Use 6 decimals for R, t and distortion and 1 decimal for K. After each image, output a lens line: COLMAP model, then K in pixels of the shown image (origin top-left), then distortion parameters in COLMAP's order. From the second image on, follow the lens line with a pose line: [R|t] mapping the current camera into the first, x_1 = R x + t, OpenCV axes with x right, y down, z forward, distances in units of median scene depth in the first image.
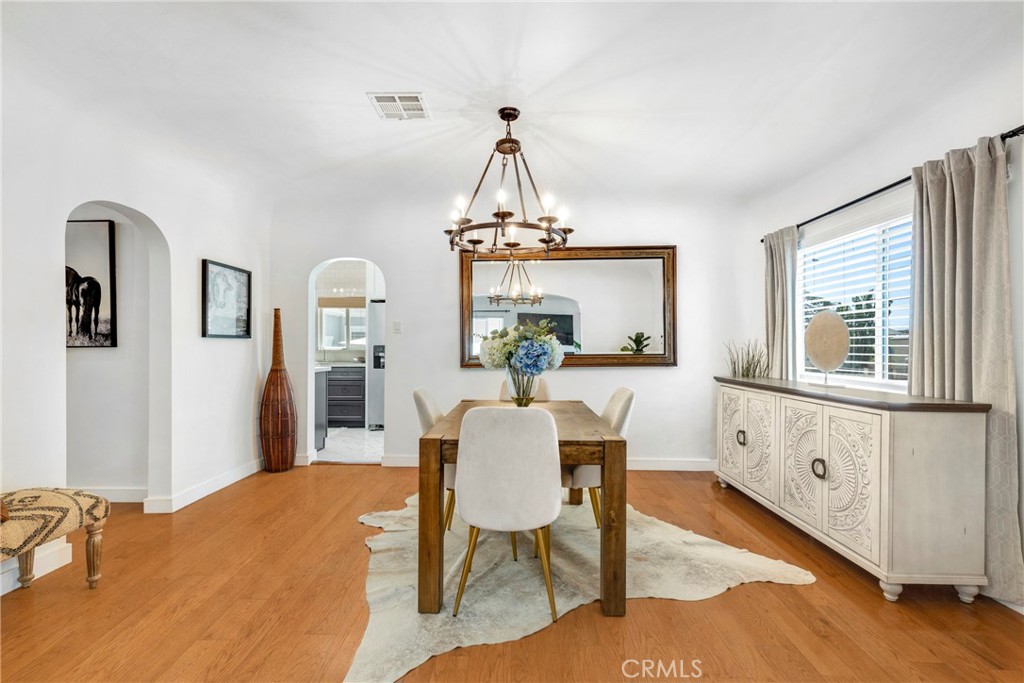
lens RADIAL K [[469.2, 0, 514.6], [0, 469.2, 342.9], [0, 0, 1]] dist [0.003759, 0.000205]
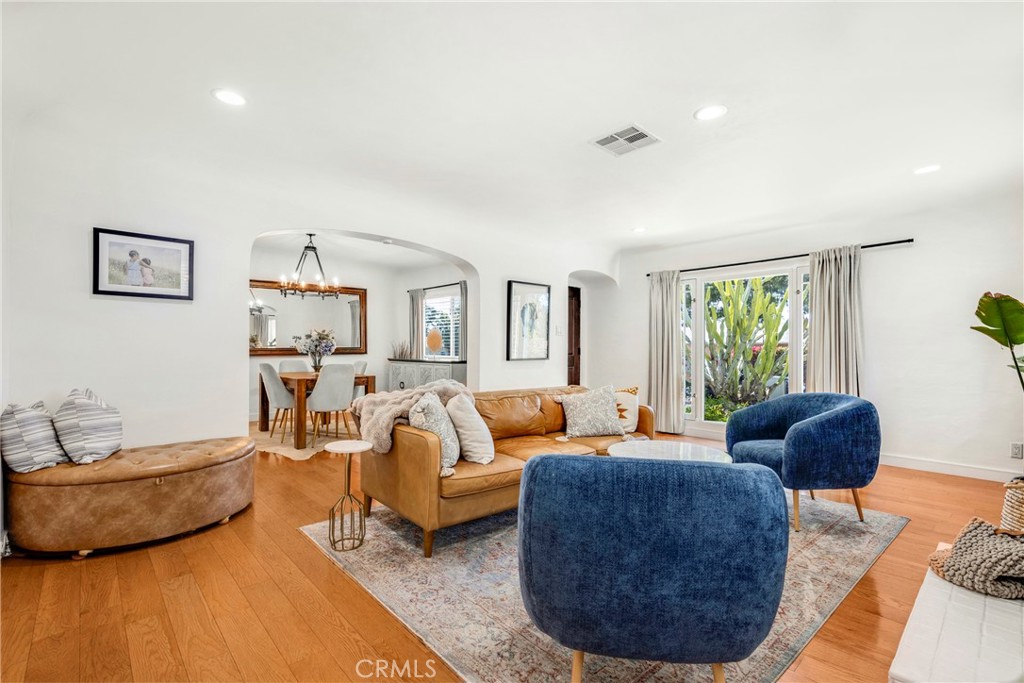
lens RADIAL K [[469.2, 0, 512.1], [0, 469.2, 339.2], [0, 0, 1]] dist [0.003759, 0.000205]
pose [[0.716663, 0.002232, 0.697416, -0.670456], [-0.006230, 0.999975, 0.003202, -0.018242], [-0.697392, -0.006640, 0.716659, -0.923456]]
